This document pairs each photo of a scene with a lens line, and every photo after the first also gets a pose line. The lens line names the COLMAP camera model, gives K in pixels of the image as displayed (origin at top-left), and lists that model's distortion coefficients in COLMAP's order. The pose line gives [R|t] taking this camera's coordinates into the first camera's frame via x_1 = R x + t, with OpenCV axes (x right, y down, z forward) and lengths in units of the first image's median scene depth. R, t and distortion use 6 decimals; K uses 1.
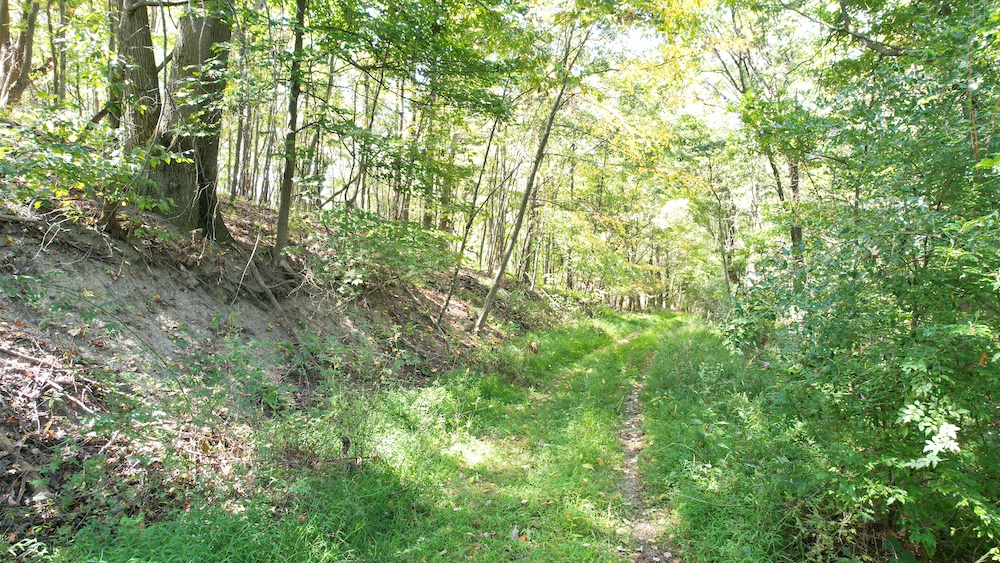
lens RADIAL K [[662.7, 0, 499.5], [0, 662.7, 280.7], [0, 0, 1]] dist [-0.034962, -0.002302]
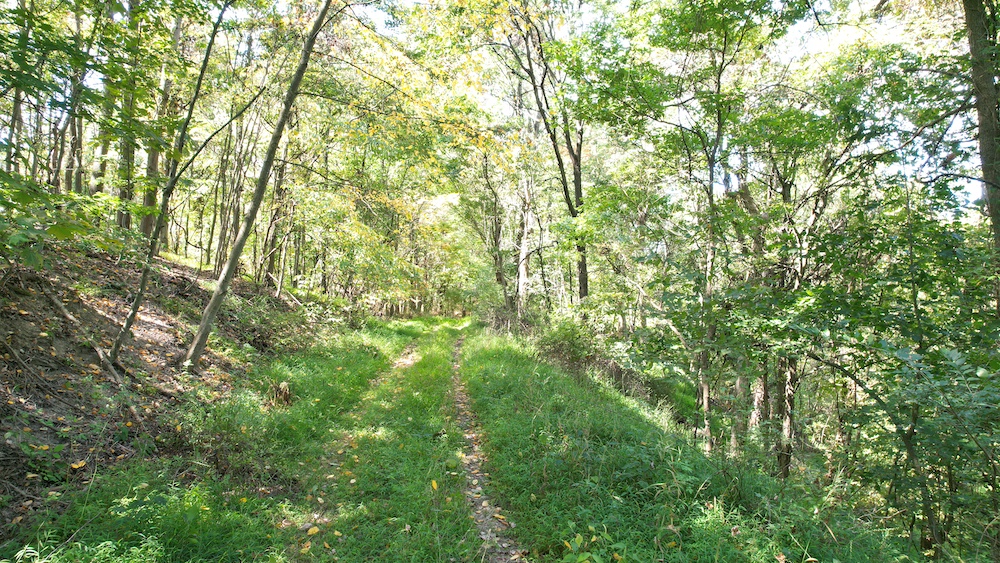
lens RADIAL K [[662.7, 0, 495.8], [0, 662.7, 281.9], [0, 0, 1]] dist [-0.034962, -0.002302]
pose [[0.931791, -0.003061, 0.362983, 0.008364], [0.003977, 0.999991, -0.001775, 0.000055], [-0.362974, 0.003097, 0.931794, 0.234744]]
